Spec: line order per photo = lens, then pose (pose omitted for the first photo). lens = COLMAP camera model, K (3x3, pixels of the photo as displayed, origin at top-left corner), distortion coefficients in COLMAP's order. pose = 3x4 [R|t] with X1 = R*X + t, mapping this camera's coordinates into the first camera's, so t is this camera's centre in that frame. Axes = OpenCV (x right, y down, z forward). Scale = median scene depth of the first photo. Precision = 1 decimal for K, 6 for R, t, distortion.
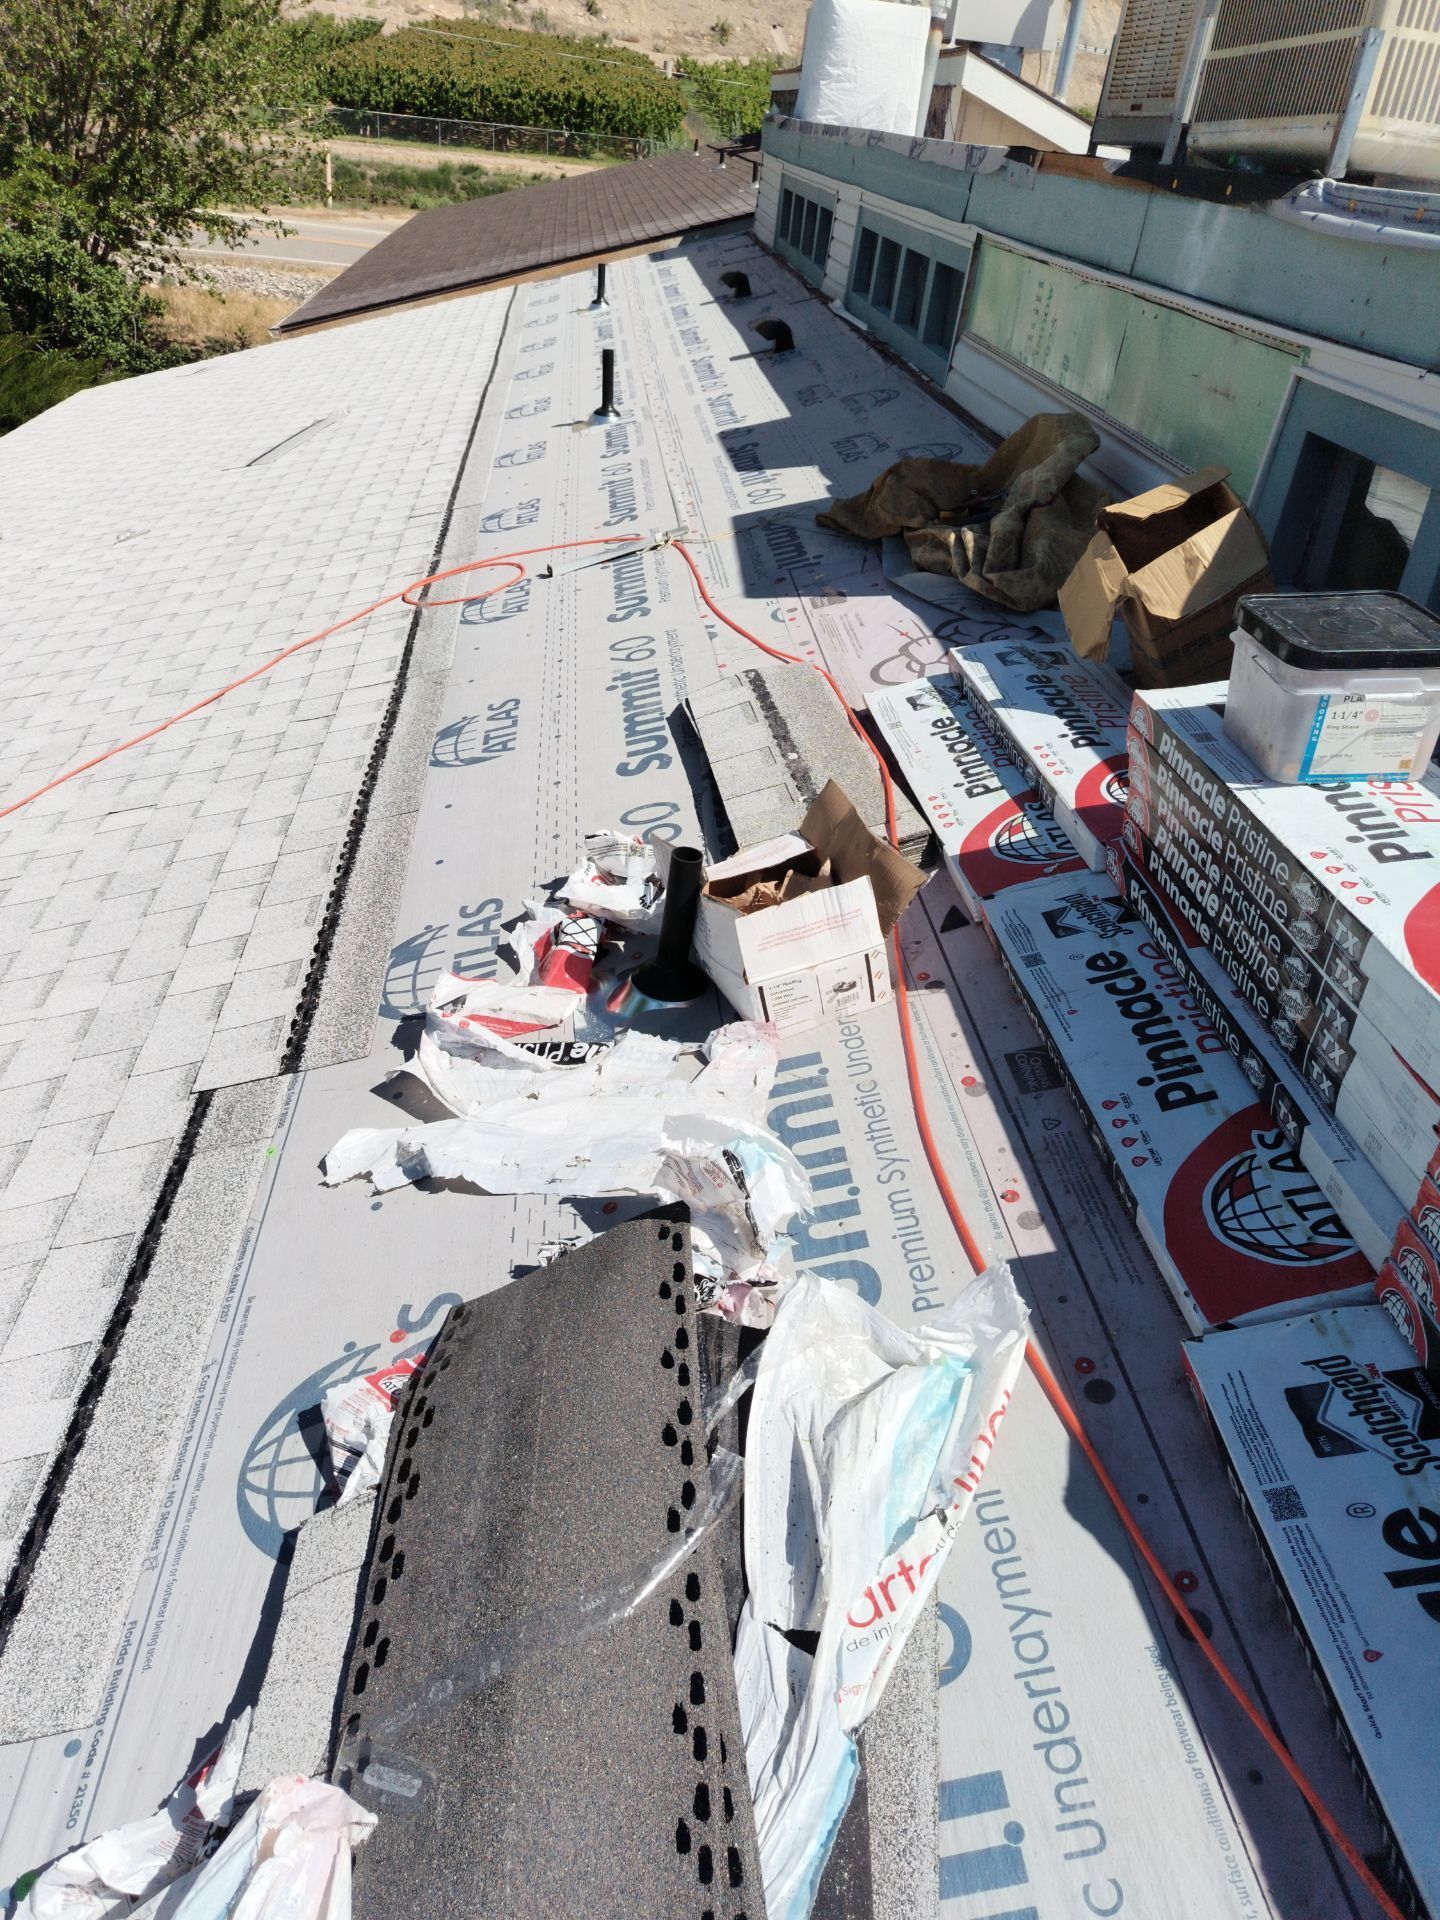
lens RADIAL K [[1323.8, 0, 720.0], [0, 1323.8, 960.0], [0, 0, 1]] dist [0.042542, -0.045435]
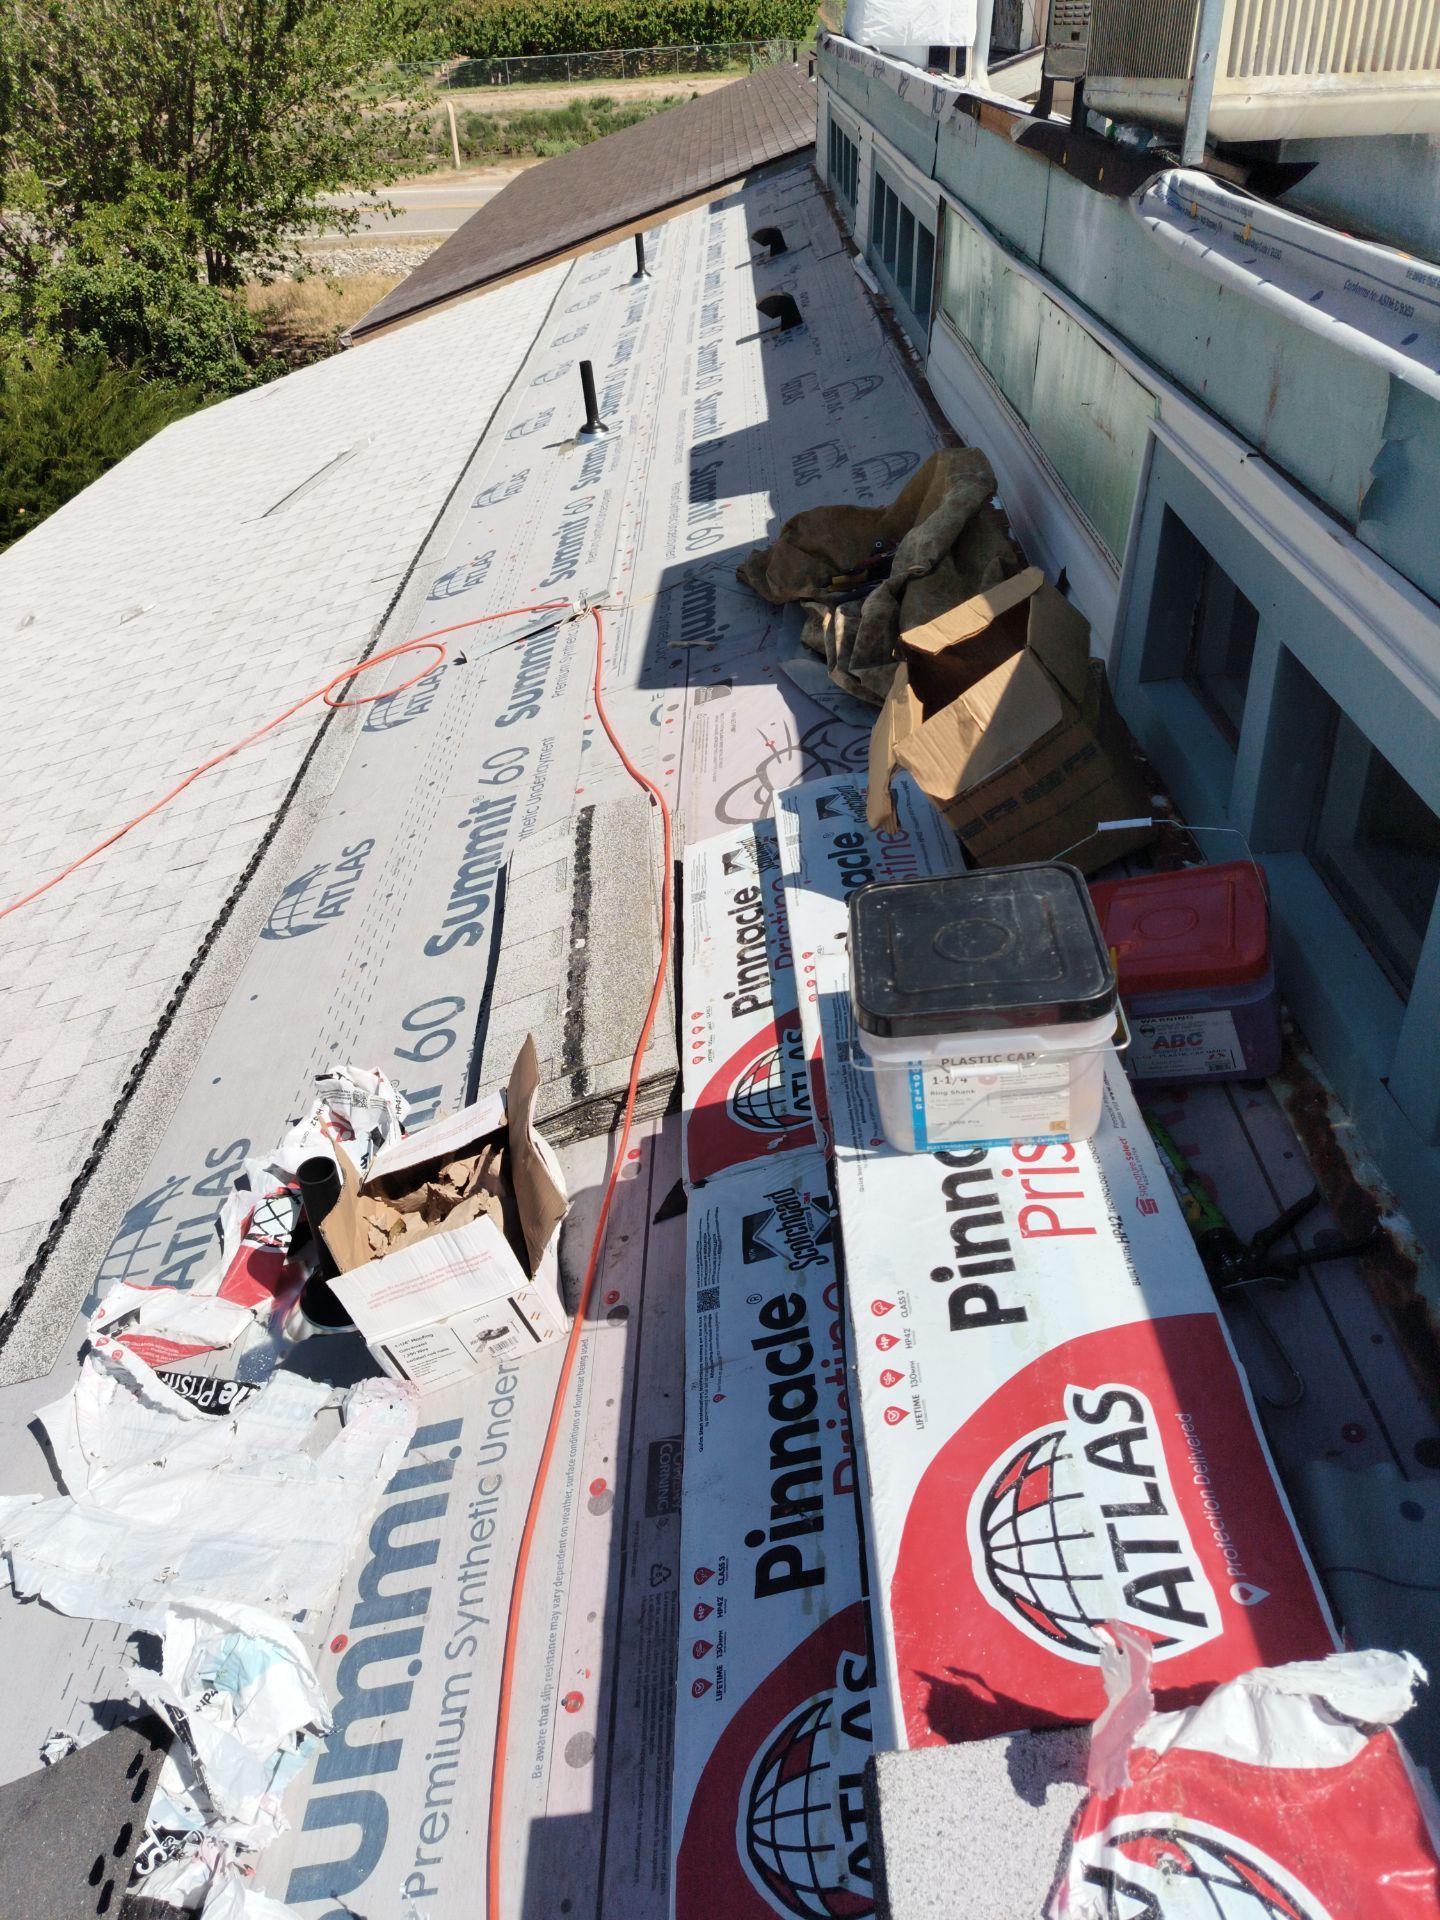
lens RADIAL K [[1320.3, 0, 730.8], [0, 1320.3, 953.6], [0, 0, 1]] dist [0.059174, -0.060485]
pose [[0.986322, -0.063583, -0.152076, 0.238109], [0.071632, 0.996273, 0.048043, -0.152571], [0.148454, -0.058279, 0.987201, 0.133720]]
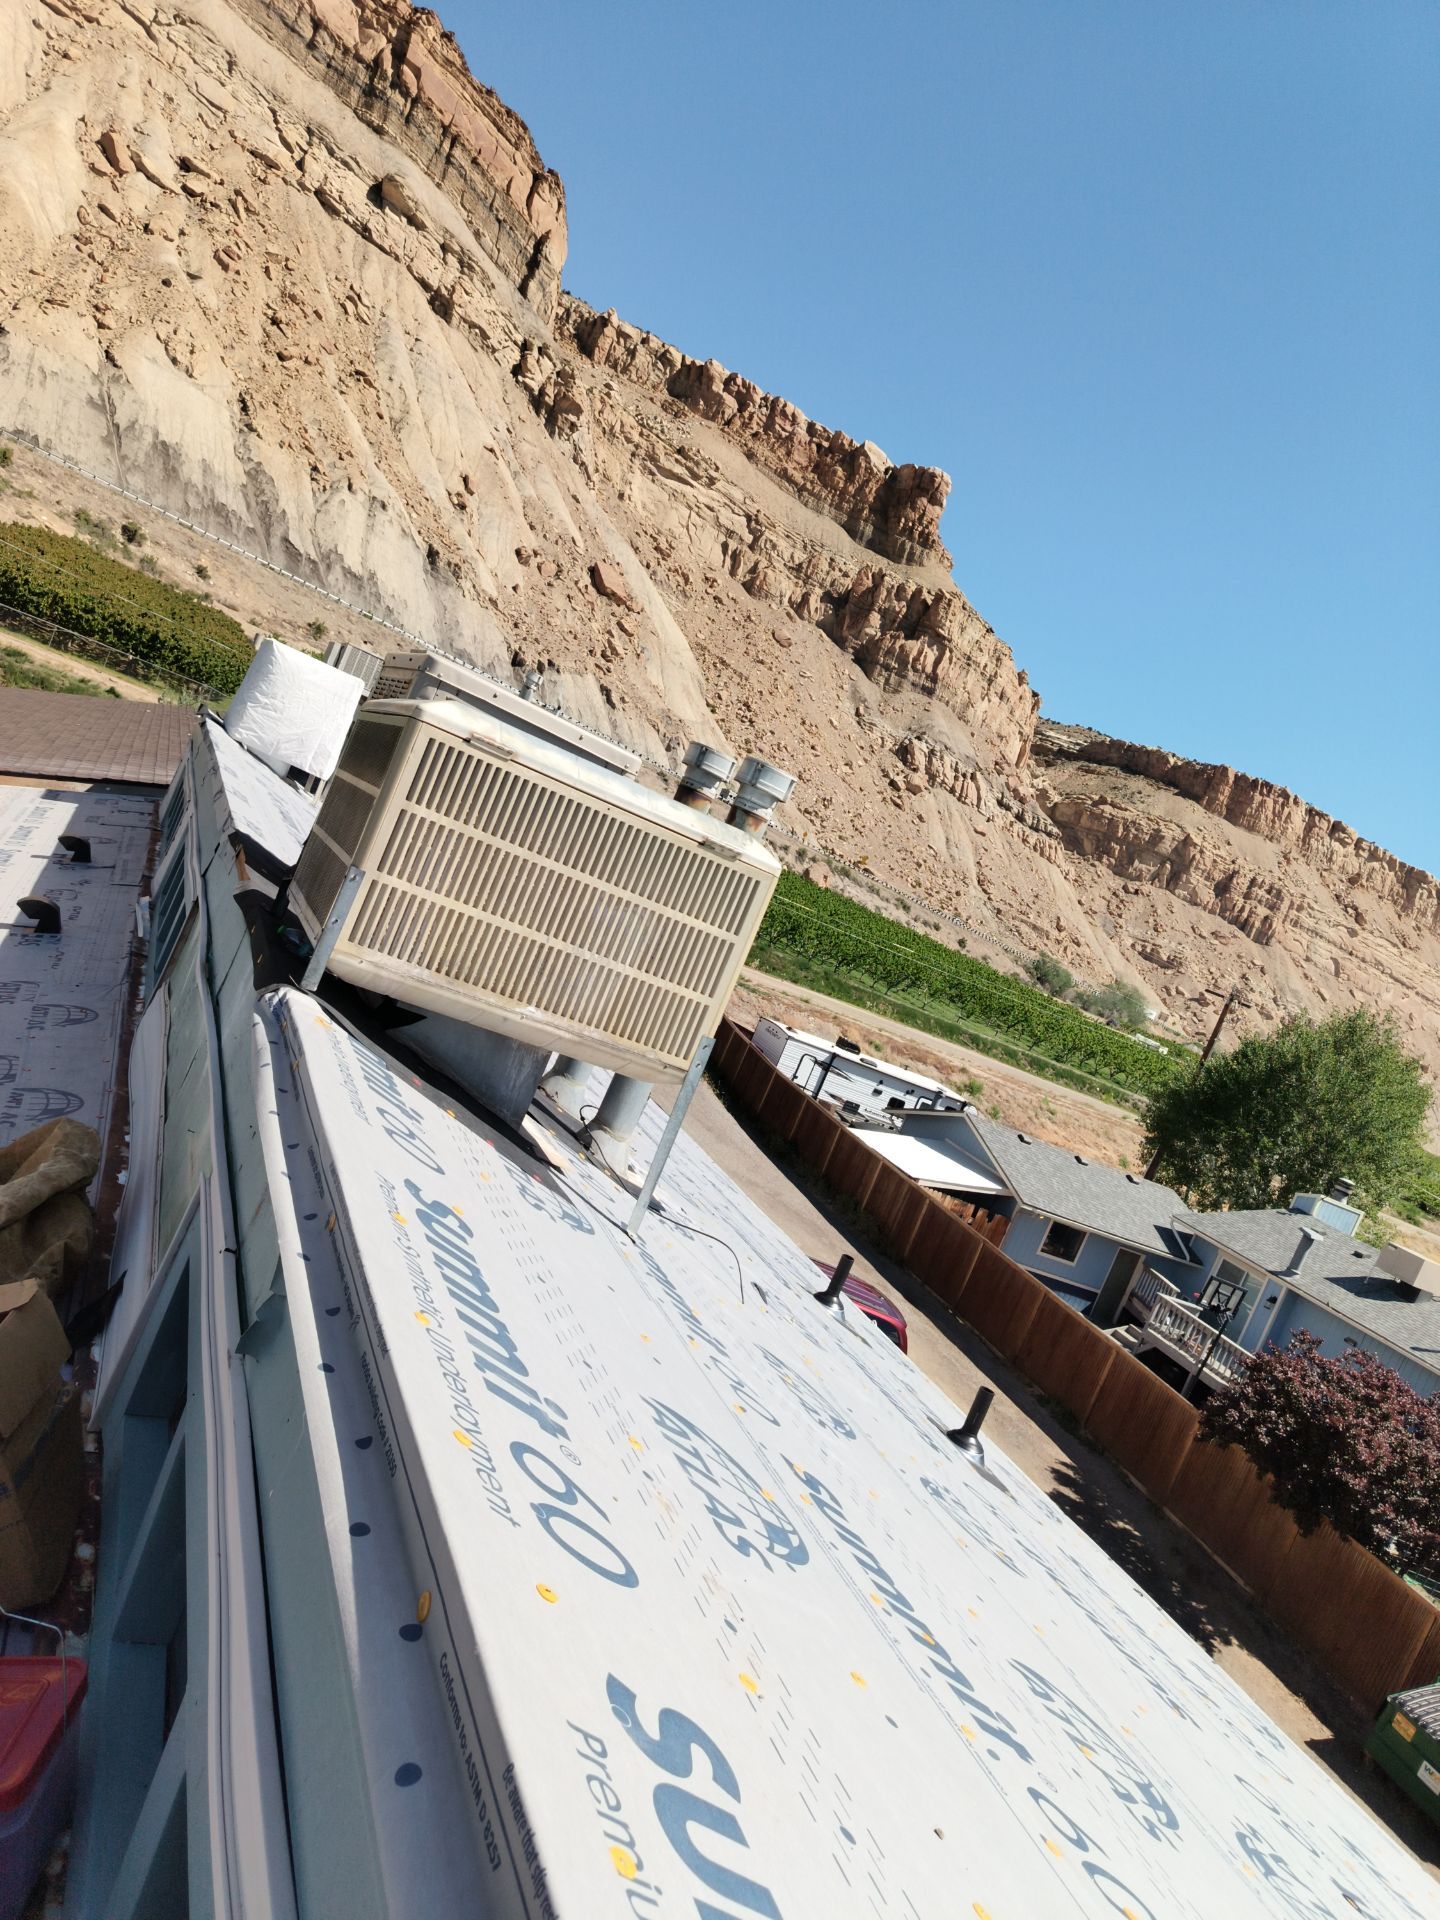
lens RADIAL K [[1323.5, 0, 727.3], [0, 1323.5, 947.3], [0, 0, 1]] dist [0.051830, -0.058817]
pose [[0.907082, 0.259165, 0.331716, 0.343153], [-0.101296, 0.899240, -0.425567, -0.198260], [-0.408584, 0.352423, 0.841937, 0.052909]]
